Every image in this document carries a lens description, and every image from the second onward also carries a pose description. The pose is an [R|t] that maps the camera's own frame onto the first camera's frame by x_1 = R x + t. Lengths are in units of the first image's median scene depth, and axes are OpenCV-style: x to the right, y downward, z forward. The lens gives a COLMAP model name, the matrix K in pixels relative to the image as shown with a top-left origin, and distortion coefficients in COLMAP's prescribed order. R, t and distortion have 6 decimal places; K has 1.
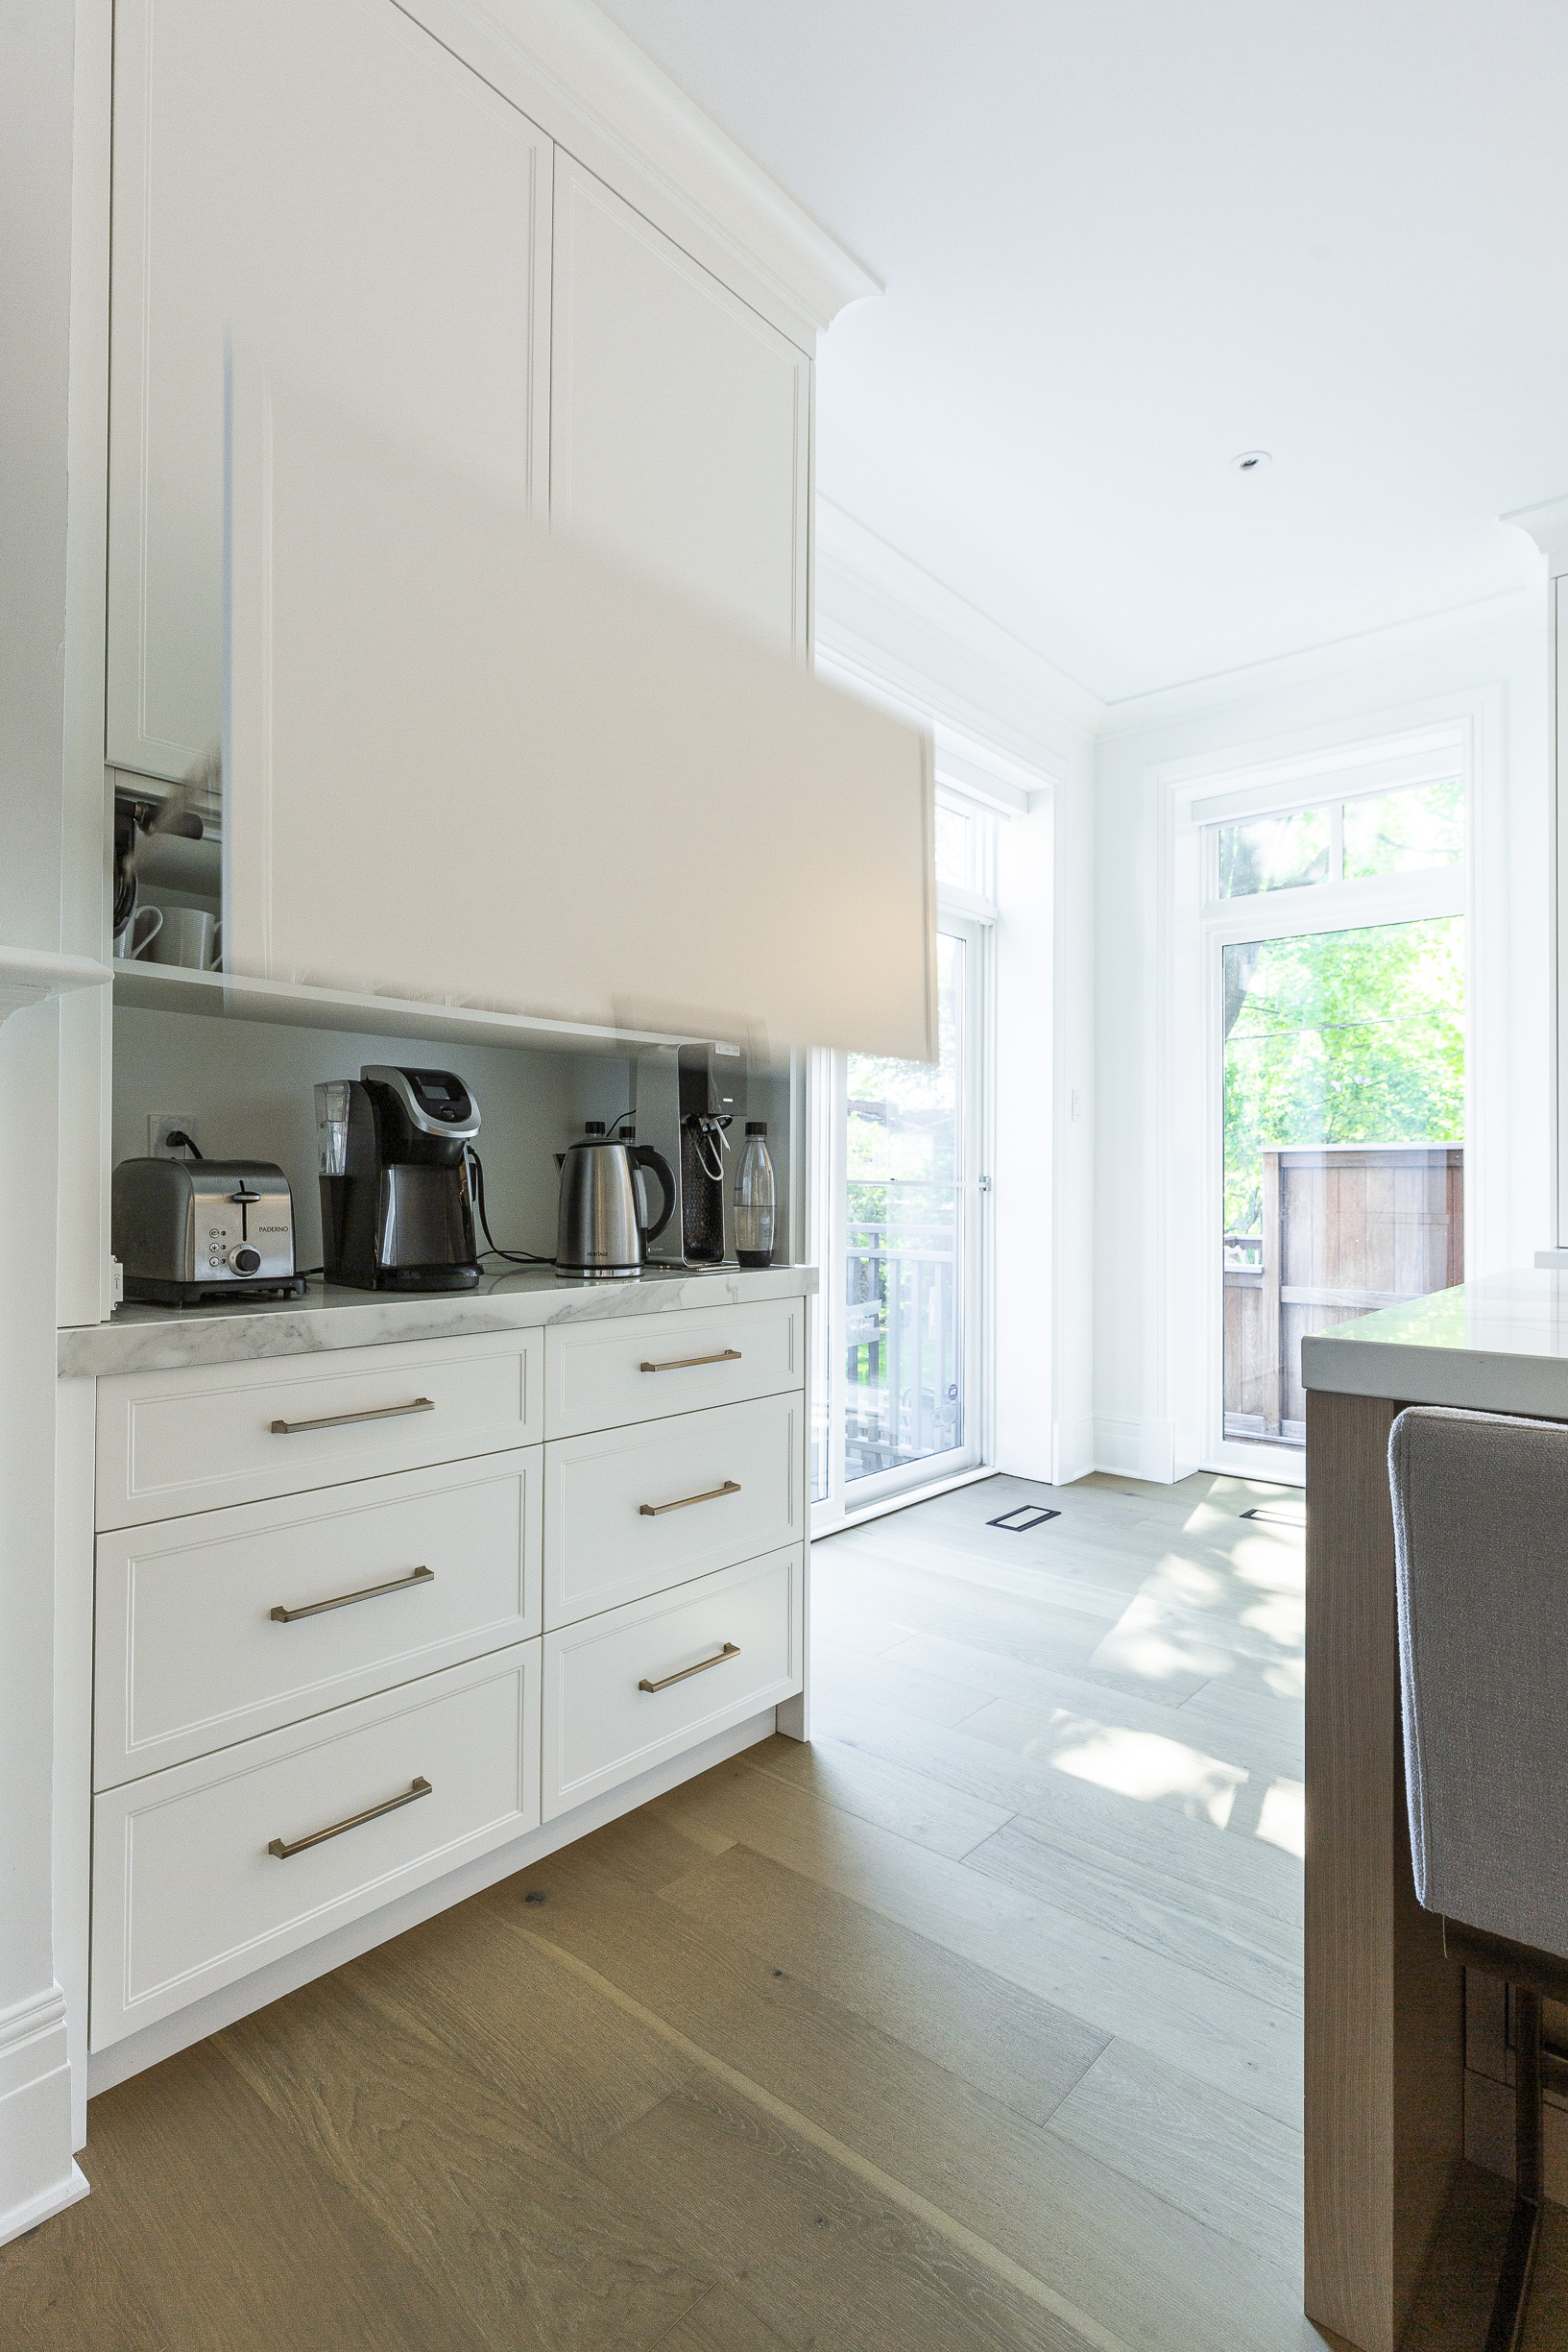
lens RADIAL K [[1176.9, 0, 778.0], [0, 1176.9, 1171.3], [0, 0, 1]] dist [0.000864, 0.000235]
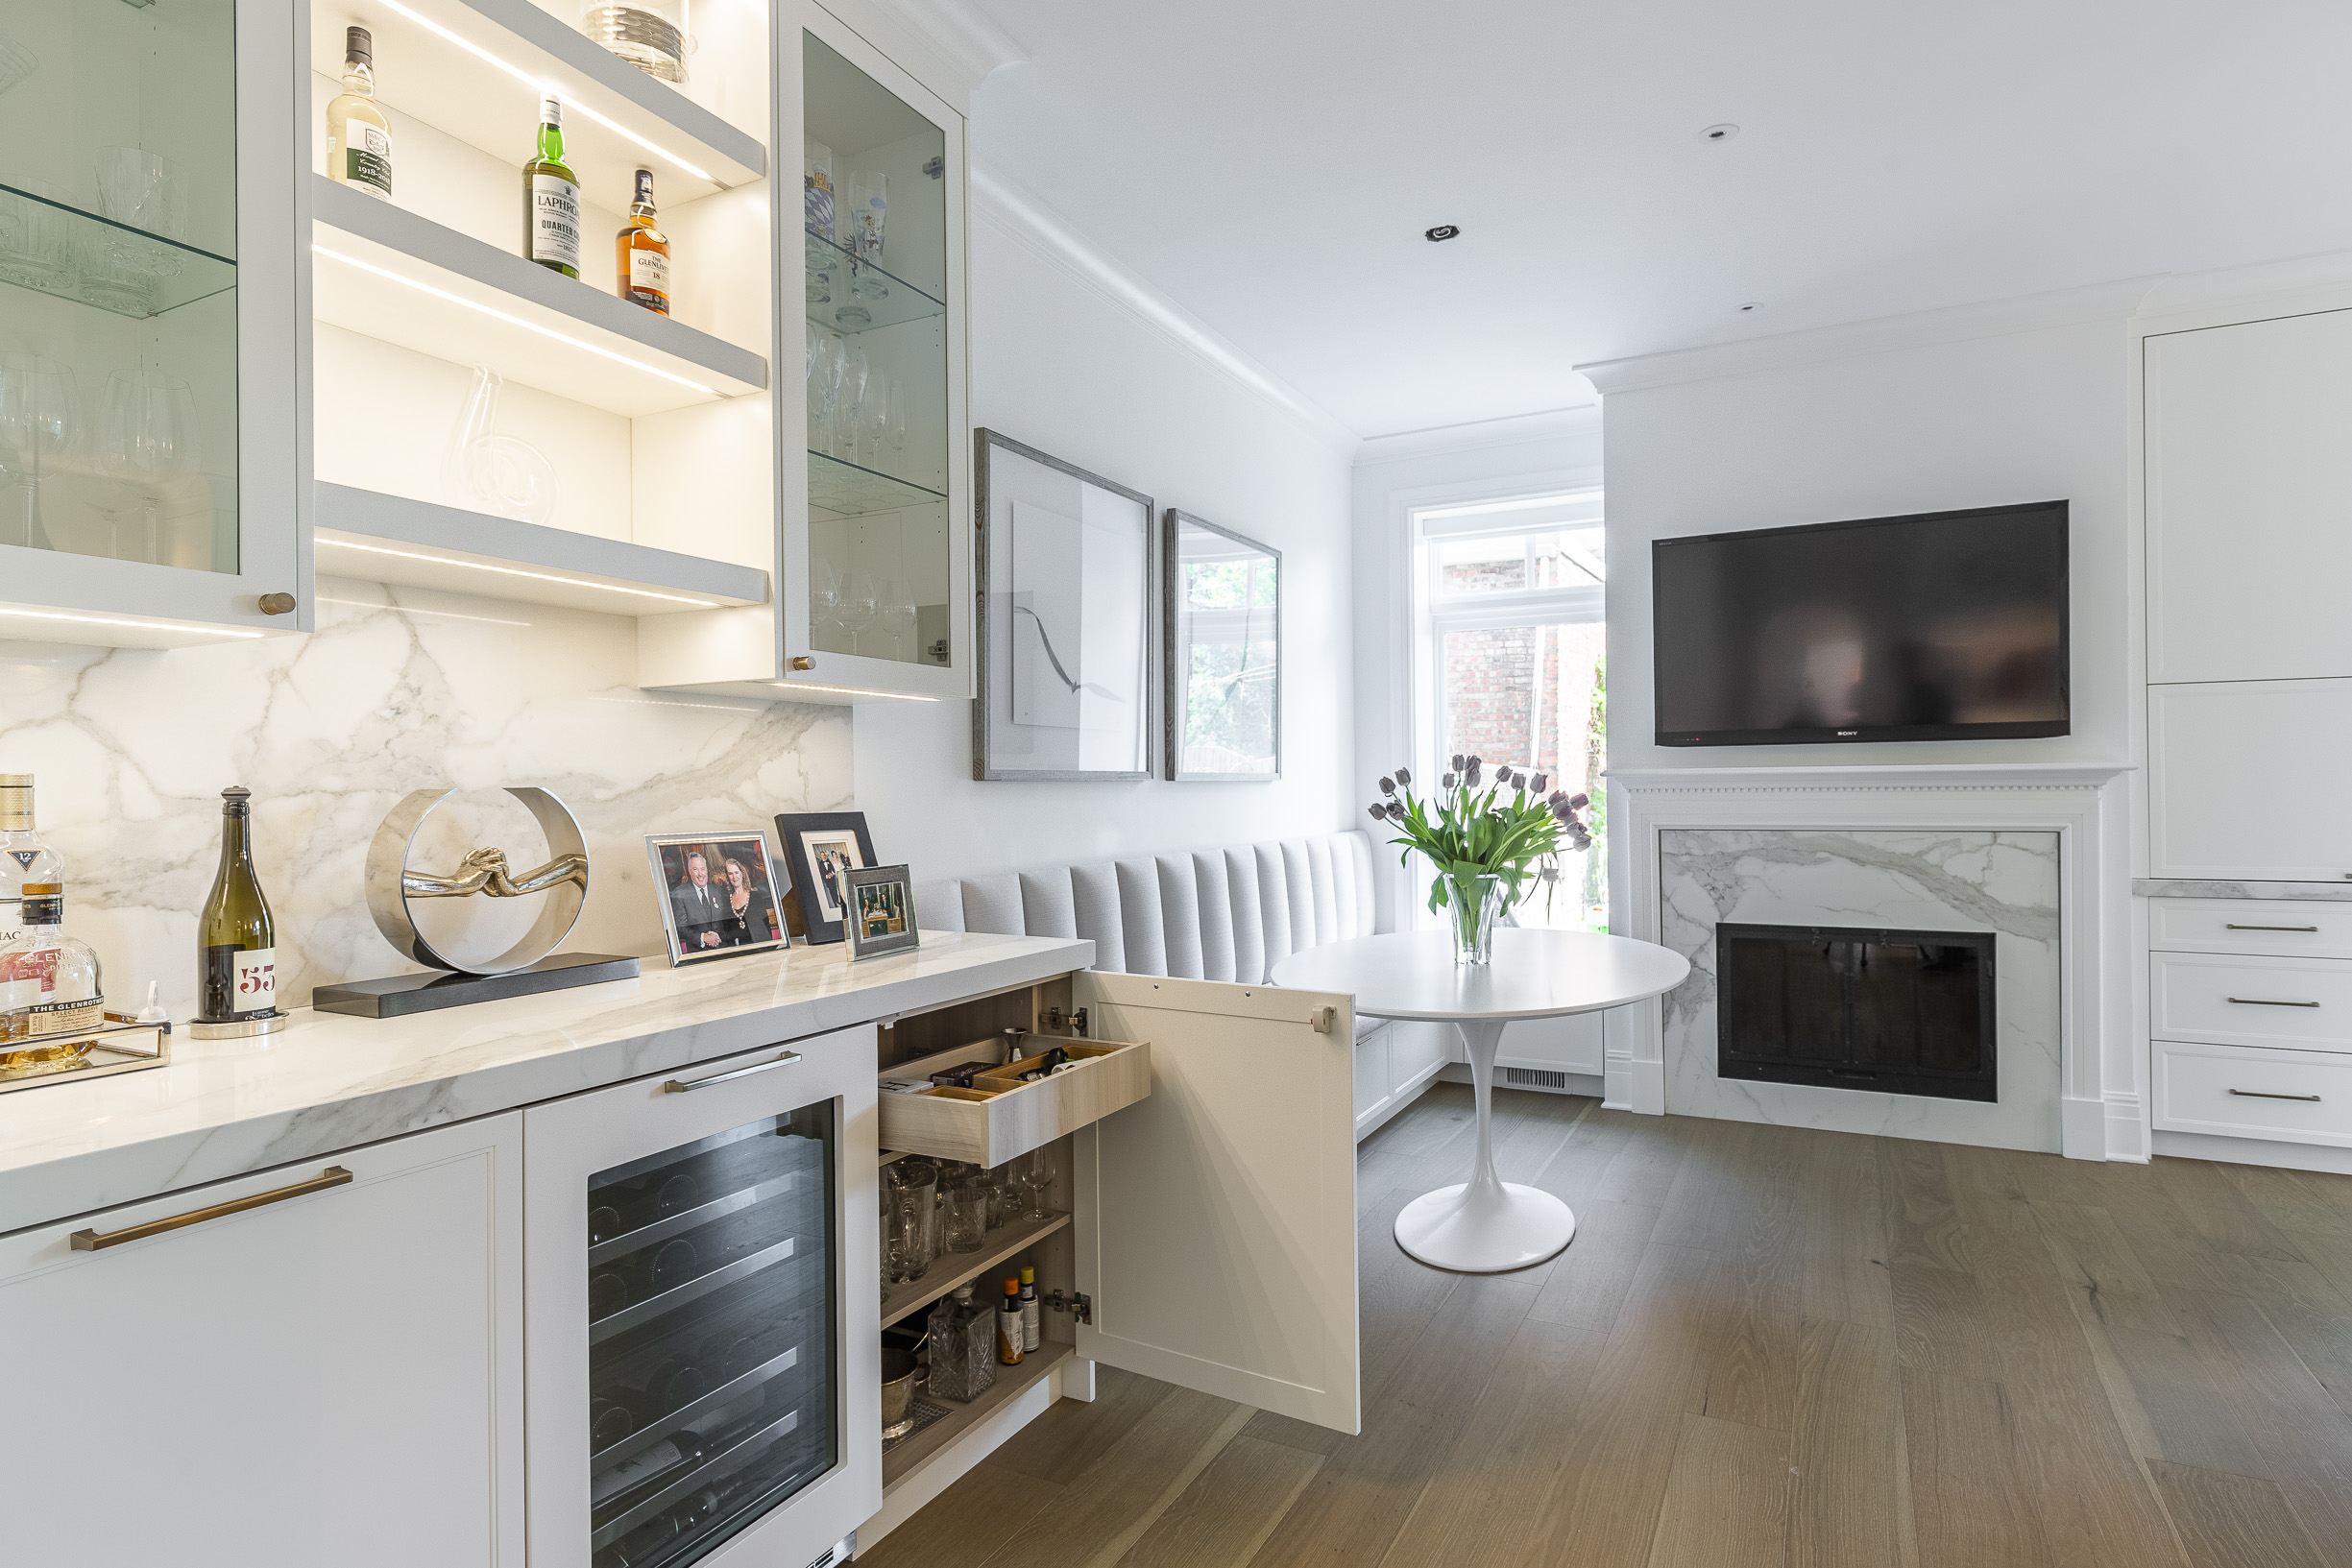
lens RADIAL K [[1249.1, 0, 1176.0], [0, 1249.1, 784.0], [0, 0, 1]] dist [0.004146, 0.000846]
pose [[0.232556, -0.014407, -0.972476, 1.428039], [0.020517, 0.999740, -0.009904, -0.093966], [0.972367, -0.017649, 0.232791, -1.560835]]
